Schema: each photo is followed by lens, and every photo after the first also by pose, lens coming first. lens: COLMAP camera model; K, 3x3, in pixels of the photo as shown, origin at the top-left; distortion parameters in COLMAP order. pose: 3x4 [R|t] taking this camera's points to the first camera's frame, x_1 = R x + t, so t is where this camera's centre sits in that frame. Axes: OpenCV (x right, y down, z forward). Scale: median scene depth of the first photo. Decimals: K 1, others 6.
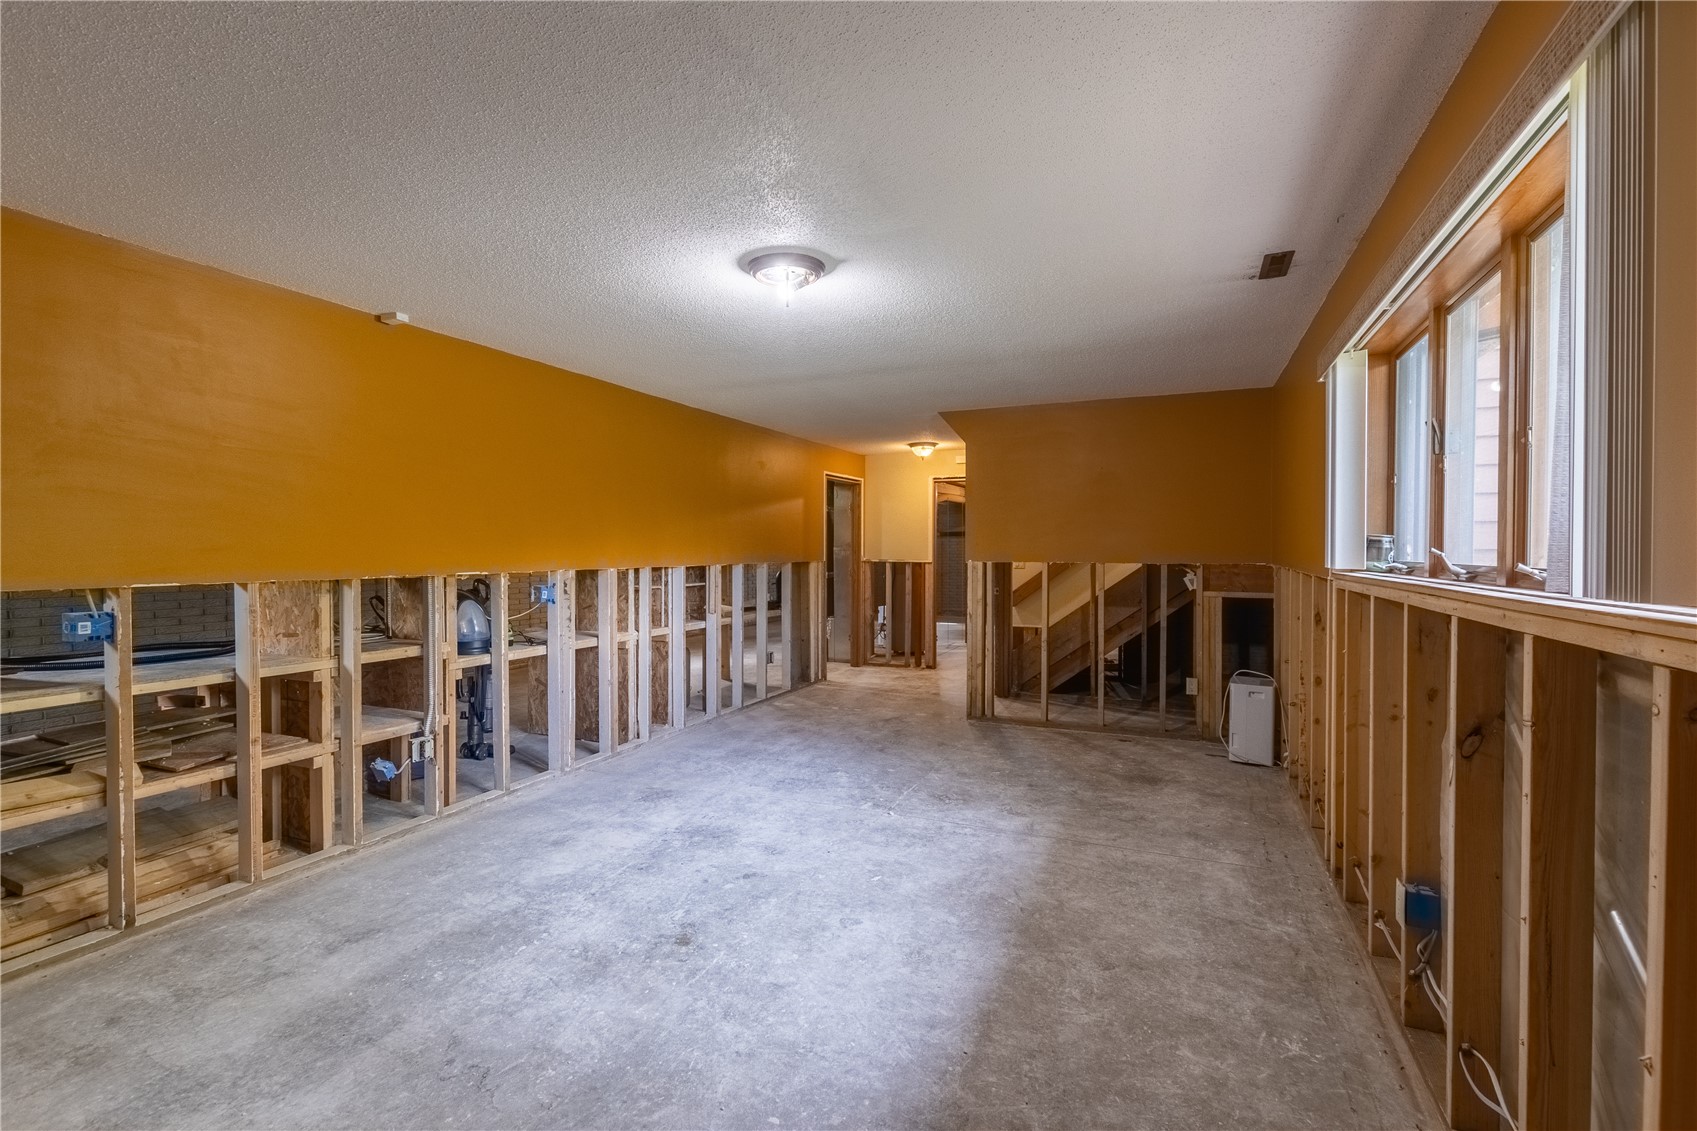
lens RADIAL K [[774.1, 0, 842.1], [0, 774.1, 557.1], [0, 0, 1]] dist [-0.001584, 0.000715]
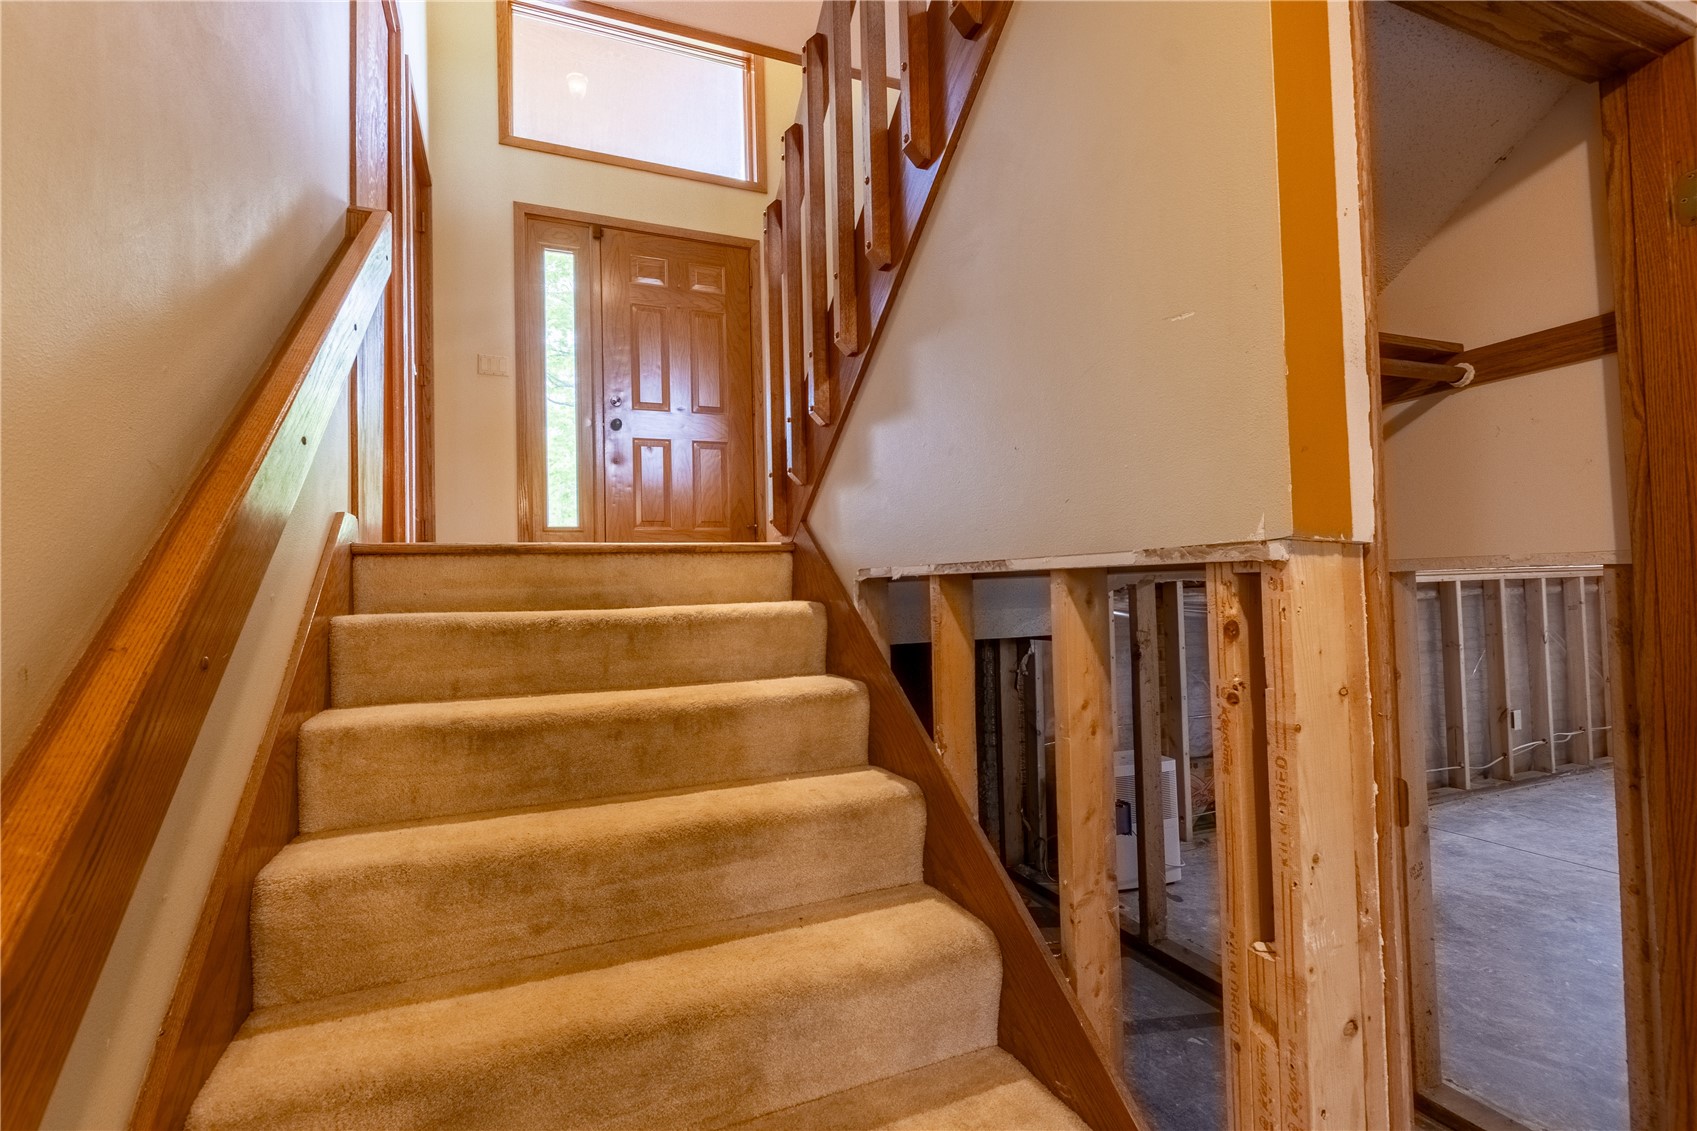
lens RADIAL K [[774.1, 0, 840.8], [0, 774.1, 563.5], [0, 0, 1]] dist [-0.001584, 0.000715]
pose [[-0.720755, 0.041667, 0.691937, 0.387084], [0.031731, 0.999129, -0.027112, 0.011821], [-0.692463, 0.002414, -0.721449, 2.579729]]
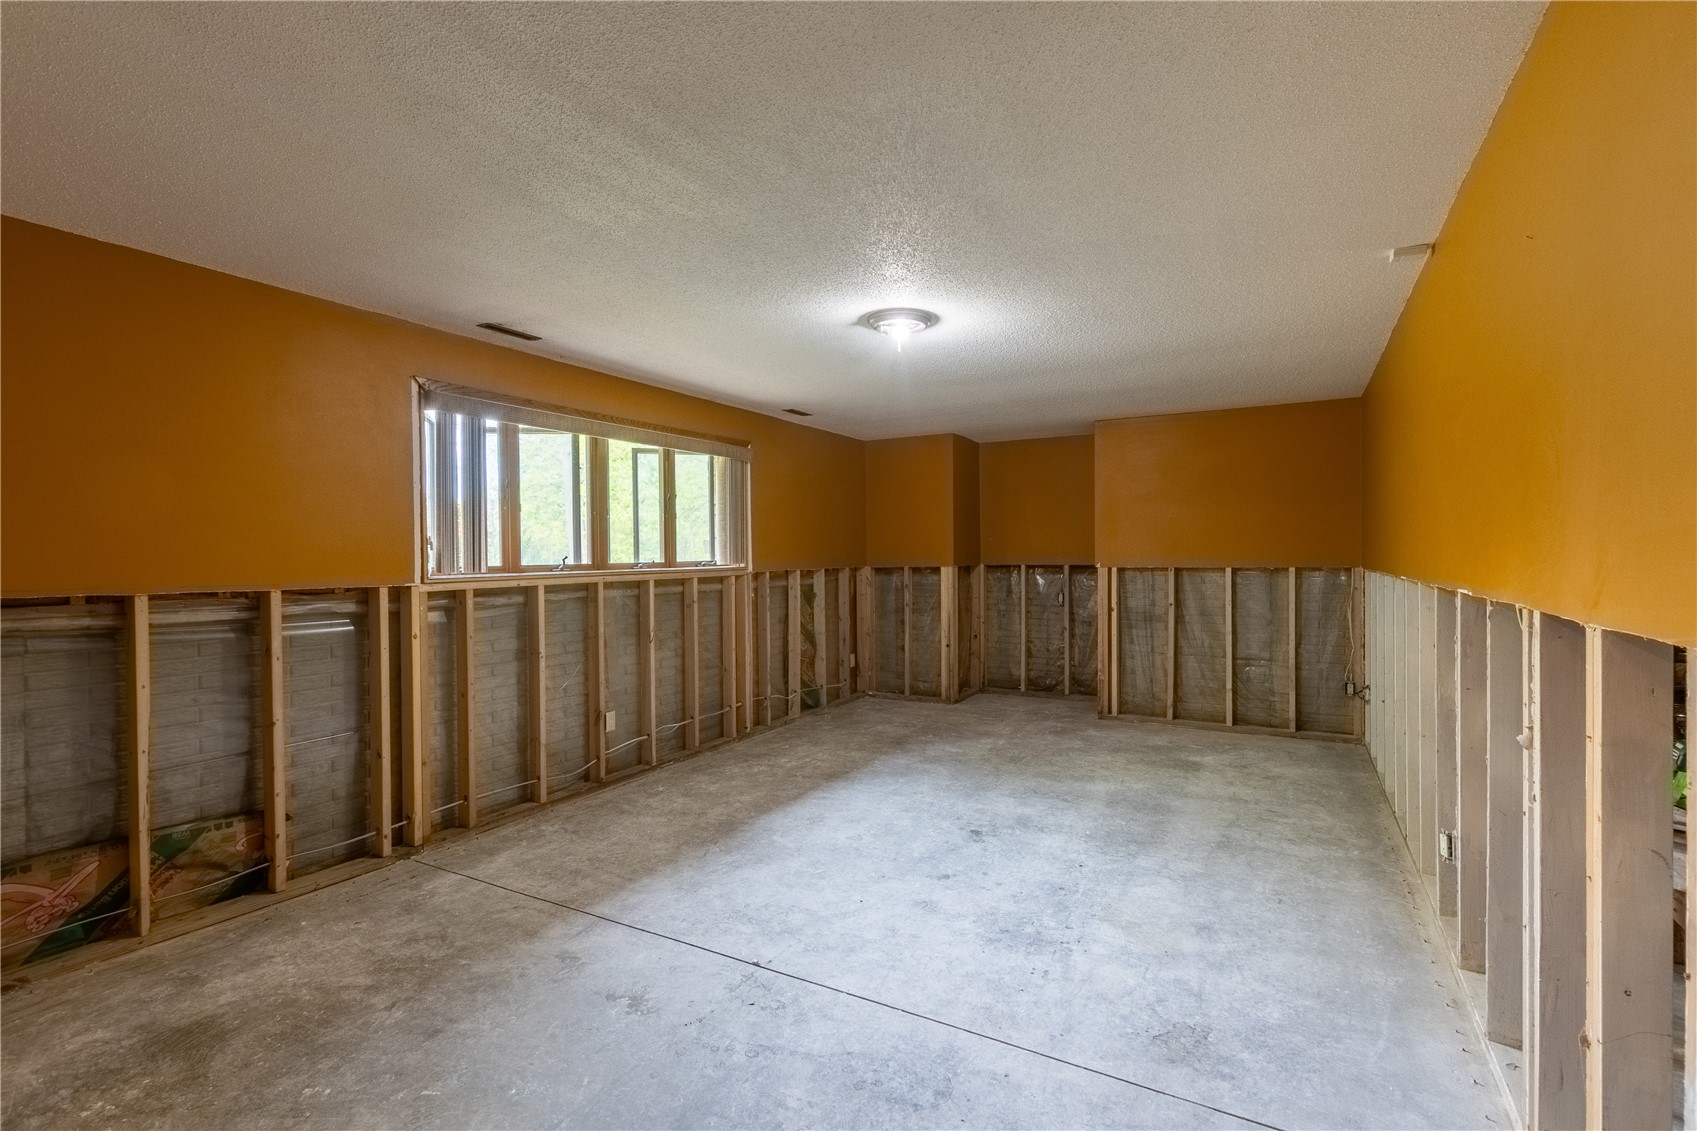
lens RADIAL K [[774.1, 0, 851.2], [0, 774.1, 561.4], [0, 0, 1]] dist [-0.001584, 0.000715]
pose [[-0.995028, 0.007263, 0.099327, -0.105712], [0.009561, 0.999697, 0.022676, -0.024510], [-0.099132, 0.023513, -0.994796, 2.064731]]
